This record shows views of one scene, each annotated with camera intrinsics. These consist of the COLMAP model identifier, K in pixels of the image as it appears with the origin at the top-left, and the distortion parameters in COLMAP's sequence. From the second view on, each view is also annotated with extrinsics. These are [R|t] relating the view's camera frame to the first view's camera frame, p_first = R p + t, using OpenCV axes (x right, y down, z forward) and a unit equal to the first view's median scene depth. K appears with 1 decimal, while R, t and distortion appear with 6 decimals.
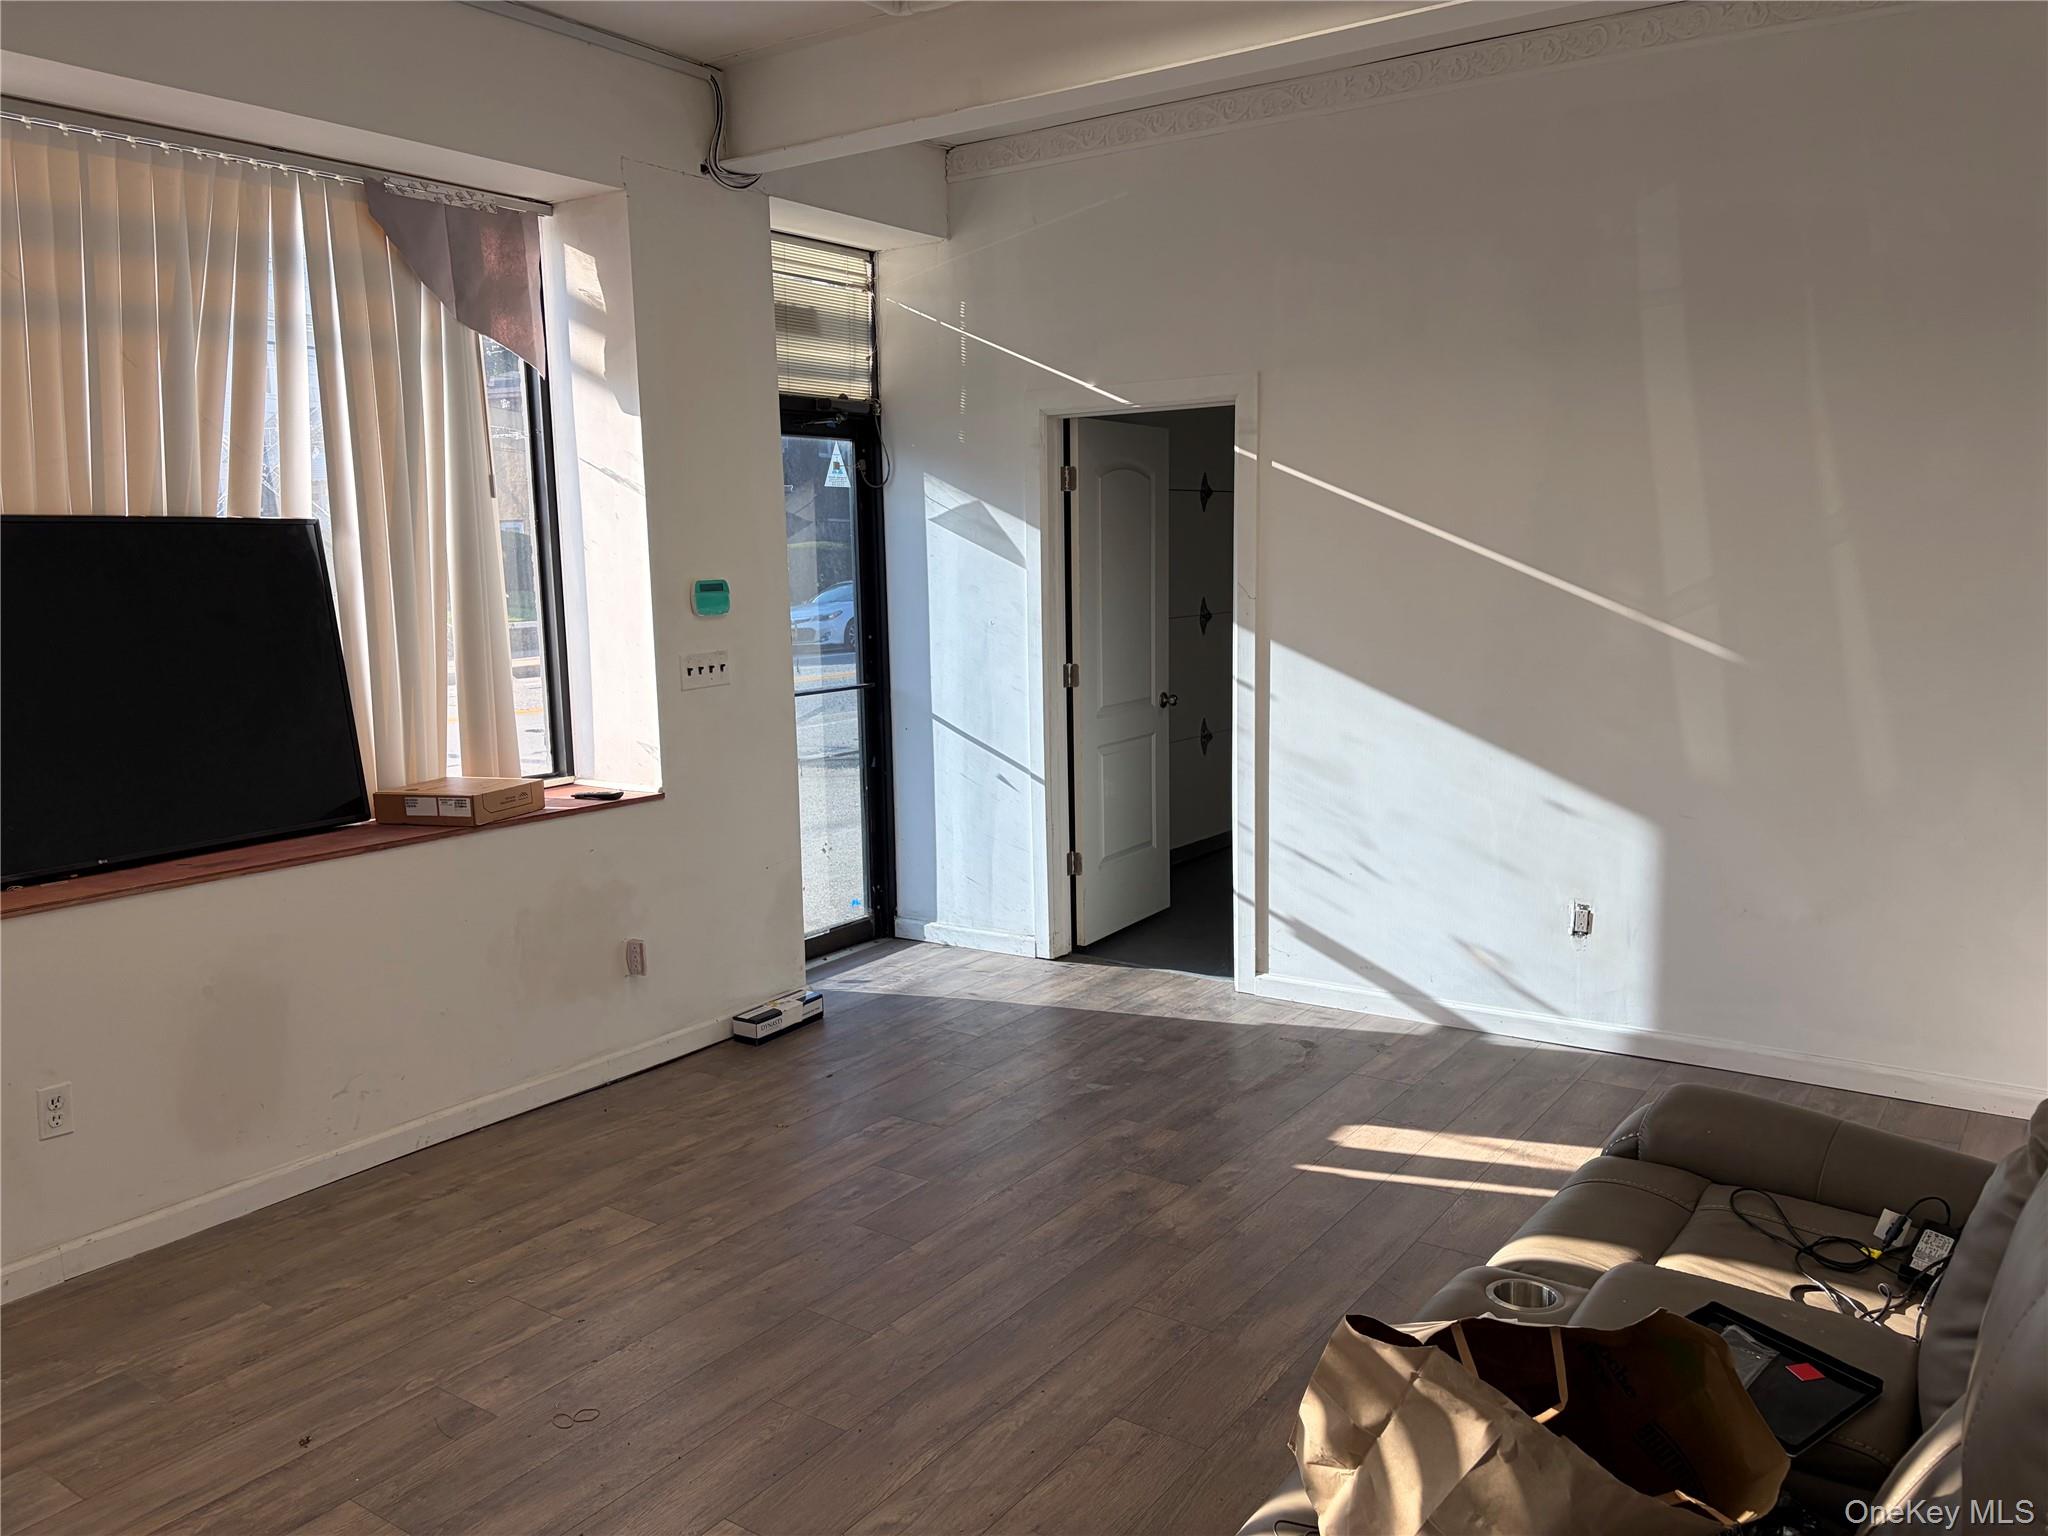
lens RADIAL K [[1525.4, 0, 1024.0], [0, 1525.4, 767.9], [0, 0, 1]] dist [-0.008907, -0.012225]
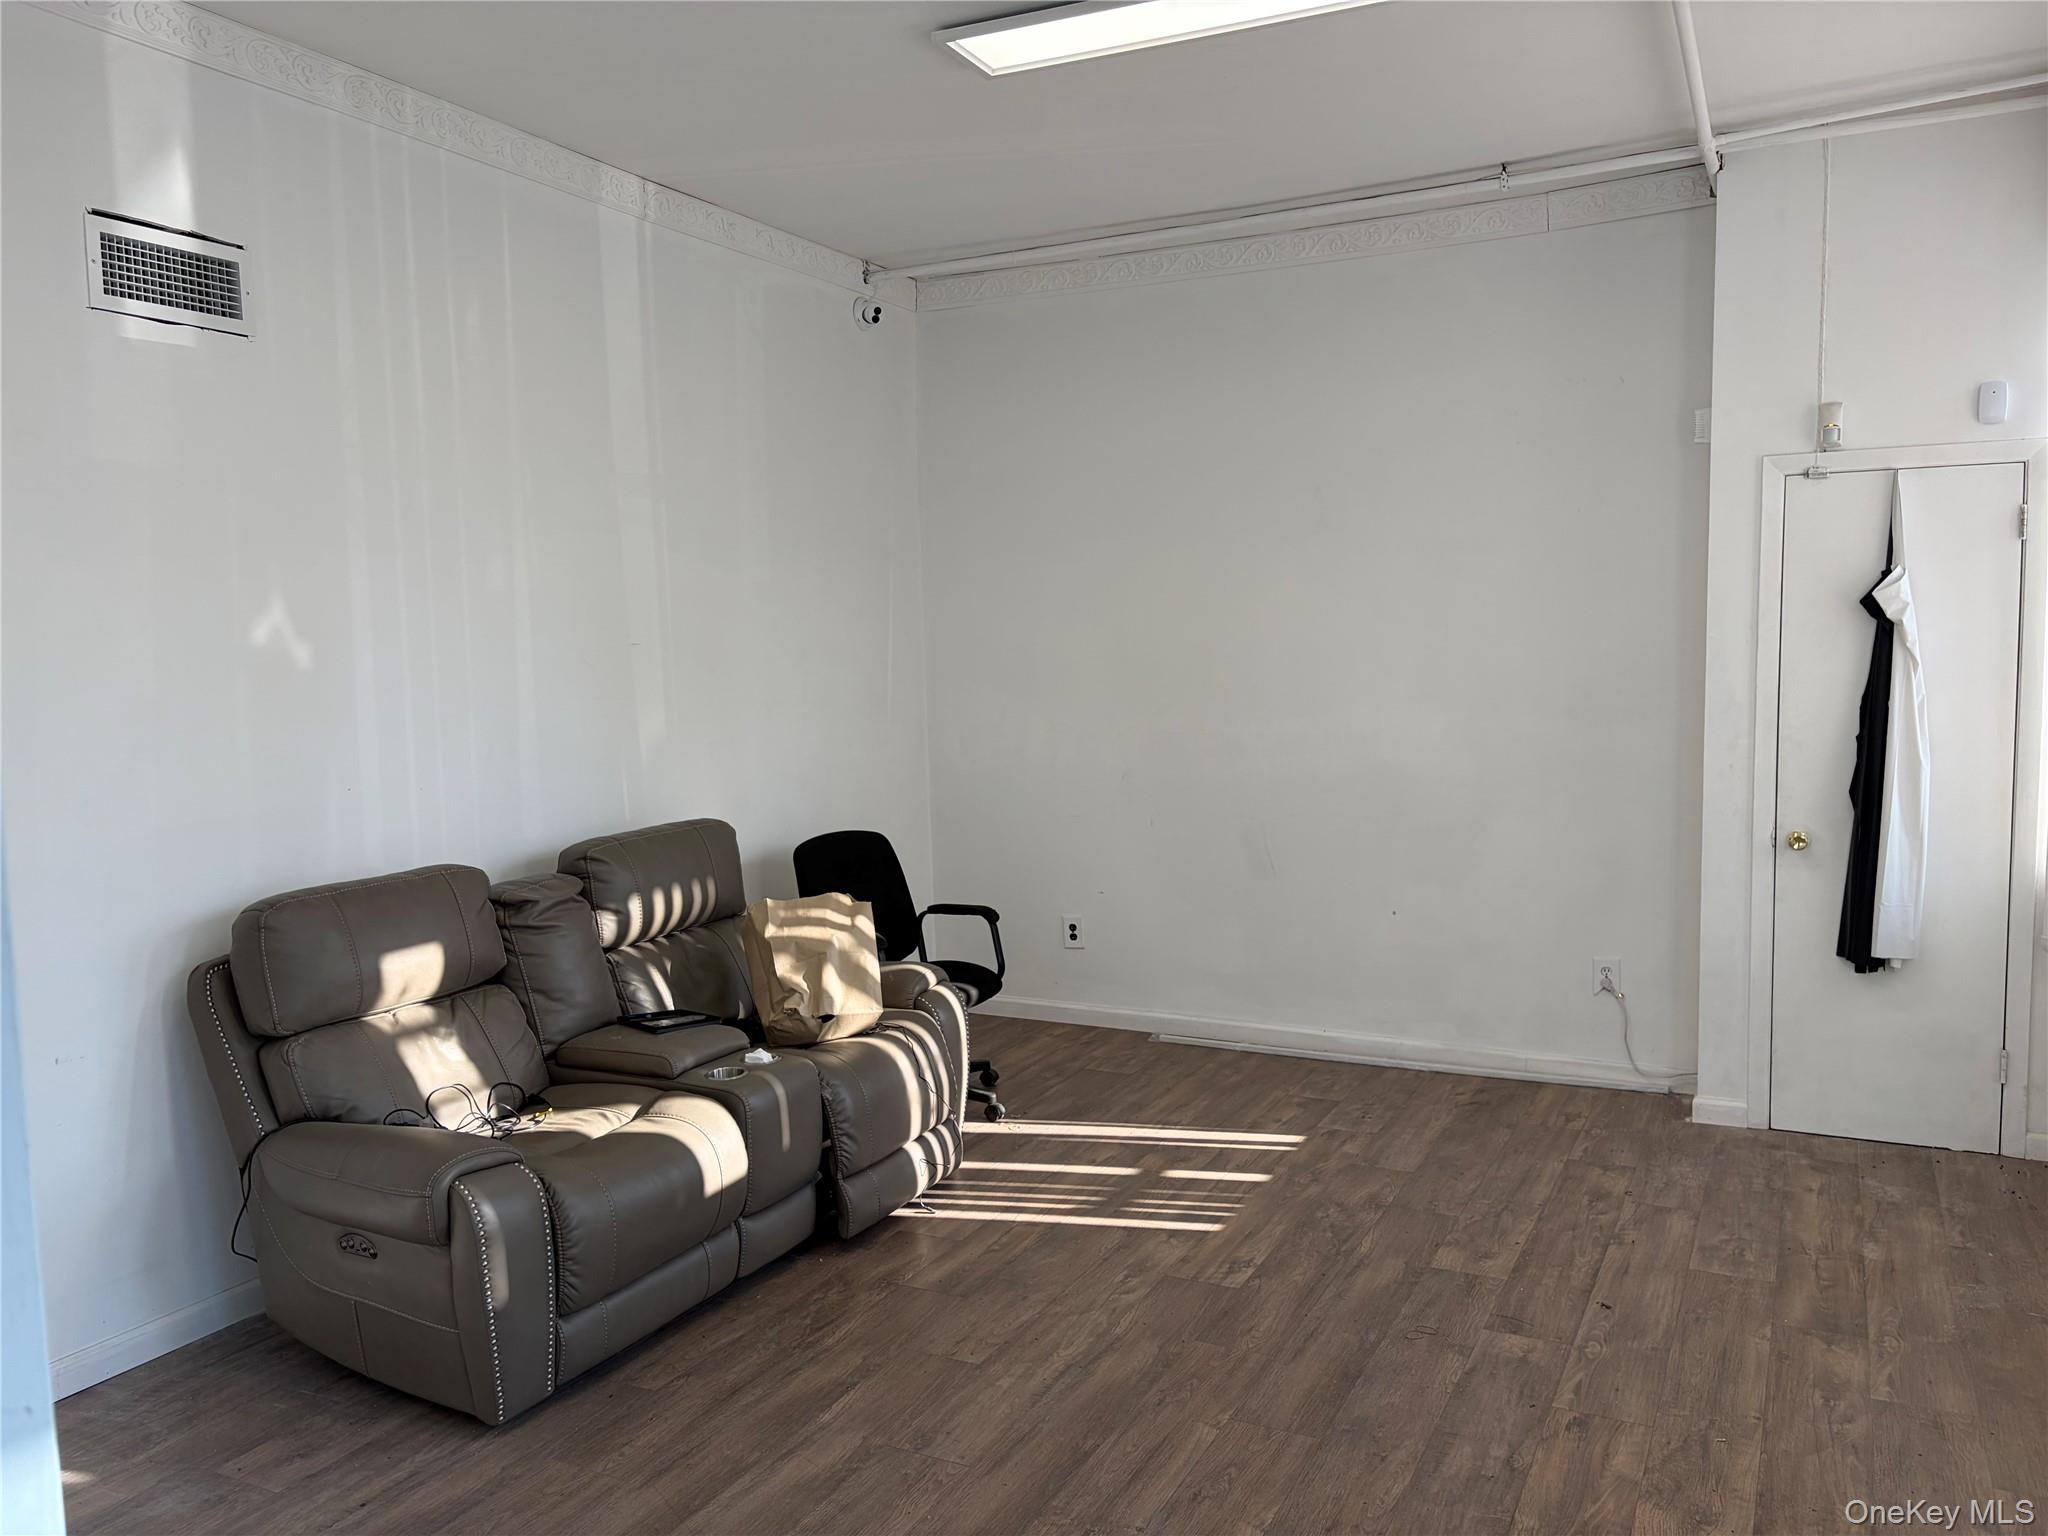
lens RADIAL K [[1525.4, 0, 1025.2], [0, 1525.4, 770.6], [0, 0, 1]] dist [-0.008907, -0.012225]
pose [[-0.989463, 0.050536, -0.135680, 0.156798], [0.017963, 0.972715, 0.231307, -0.290564], [0.143667, 0.226432, -0.963373, 1.983347]]
